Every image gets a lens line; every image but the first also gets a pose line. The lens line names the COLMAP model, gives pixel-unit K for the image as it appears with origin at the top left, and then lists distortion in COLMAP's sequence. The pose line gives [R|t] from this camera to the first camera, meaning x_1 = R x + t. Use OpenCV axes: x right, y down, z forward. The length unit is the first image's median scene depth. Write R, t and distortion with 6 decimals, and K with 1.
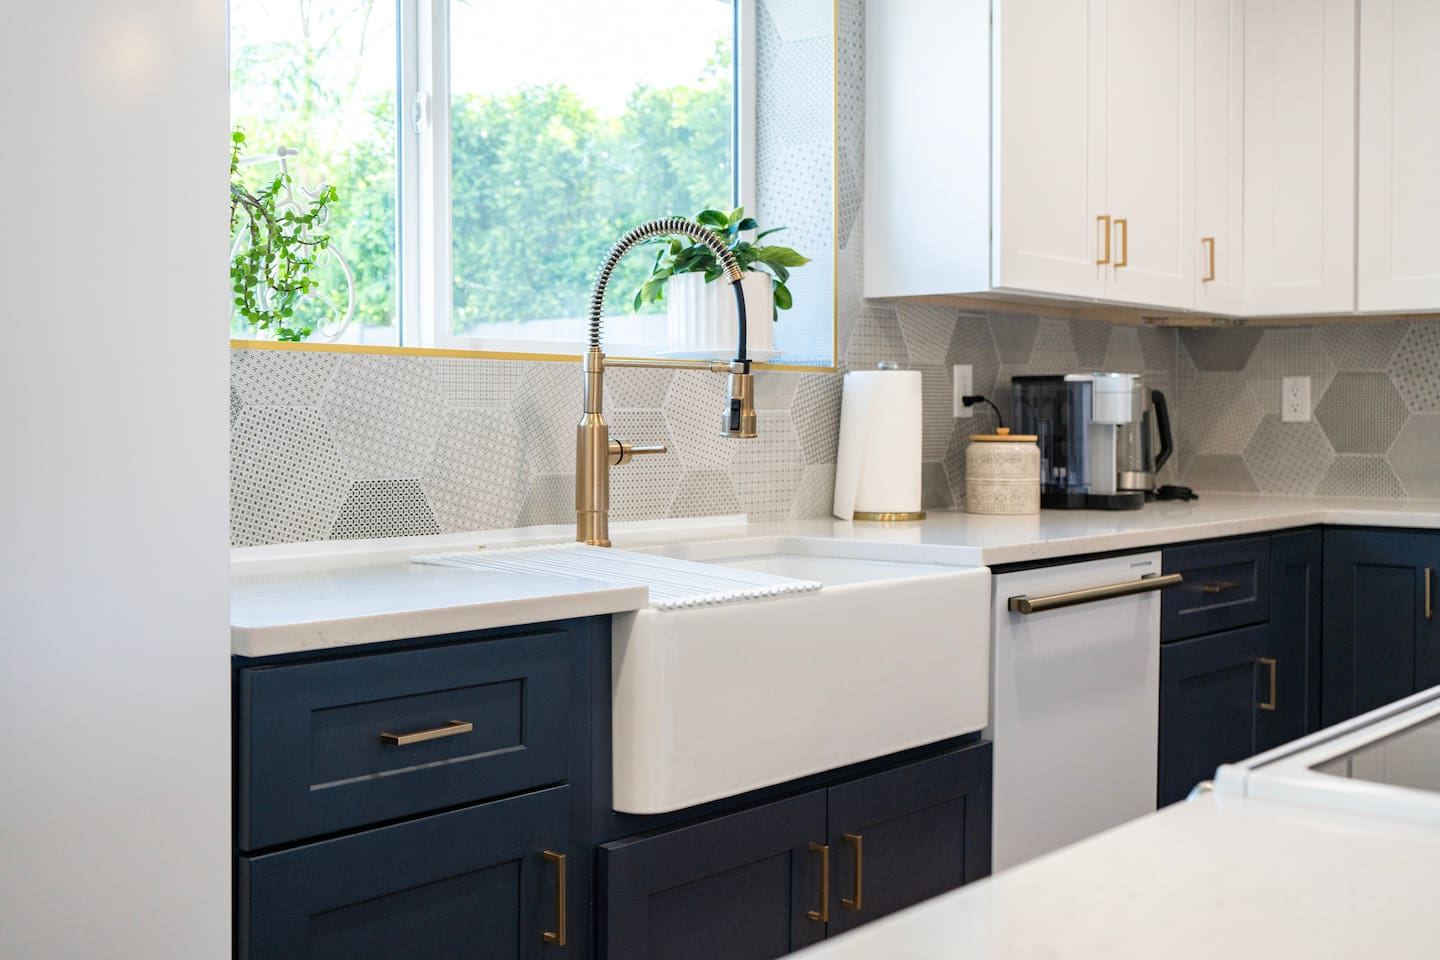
lens RADIAL K [[1972.4, 0, 718.0], [0, 1972.4, 429.3], [0, 0, 1]] dist [0.128843, -0.004683]
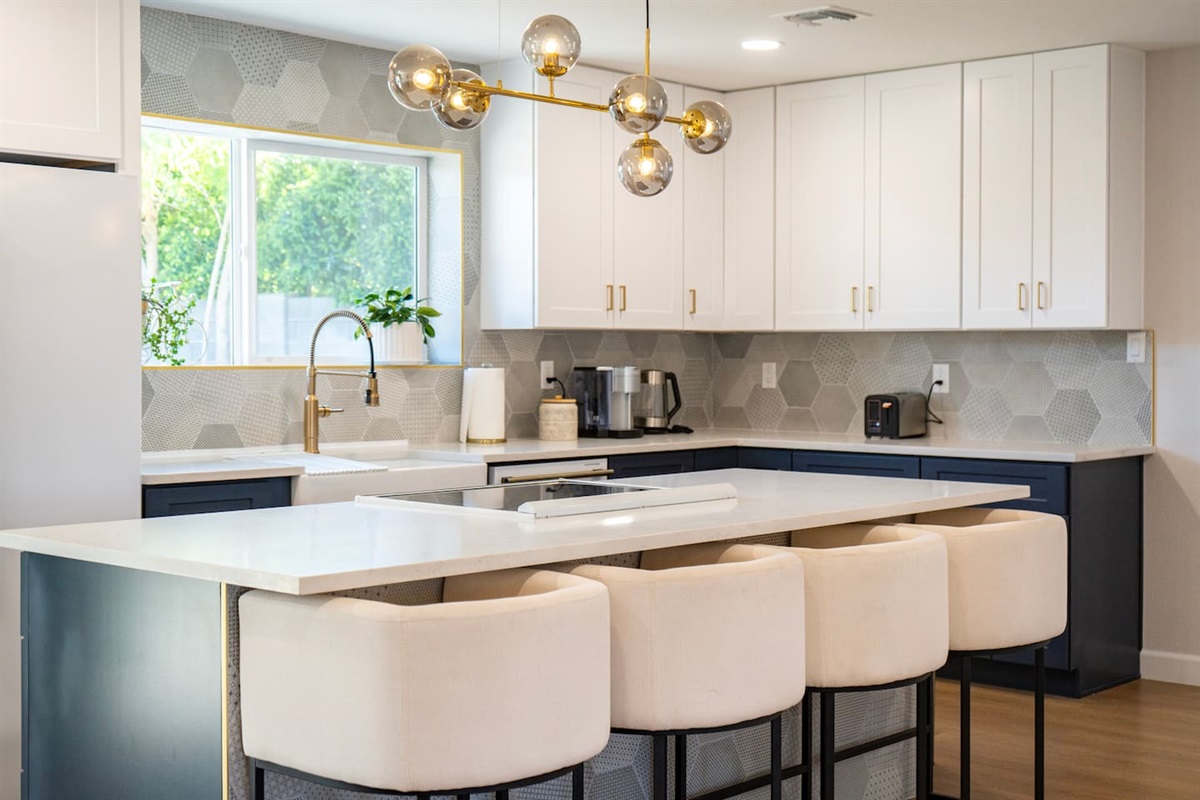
lens RADIAL K [[2192.5, 0, 600.0], [0, 2192.5, 400.0], [0, 0, 1]] dist [0.167858, -0.000421]
pose [[0.997409, 0.003298, -0.071868, 0.354334], [-0.001637, 0.999731, 0.023148, -0.047989], [0.071925, -0.022970, 0.997145, -1.176960]]
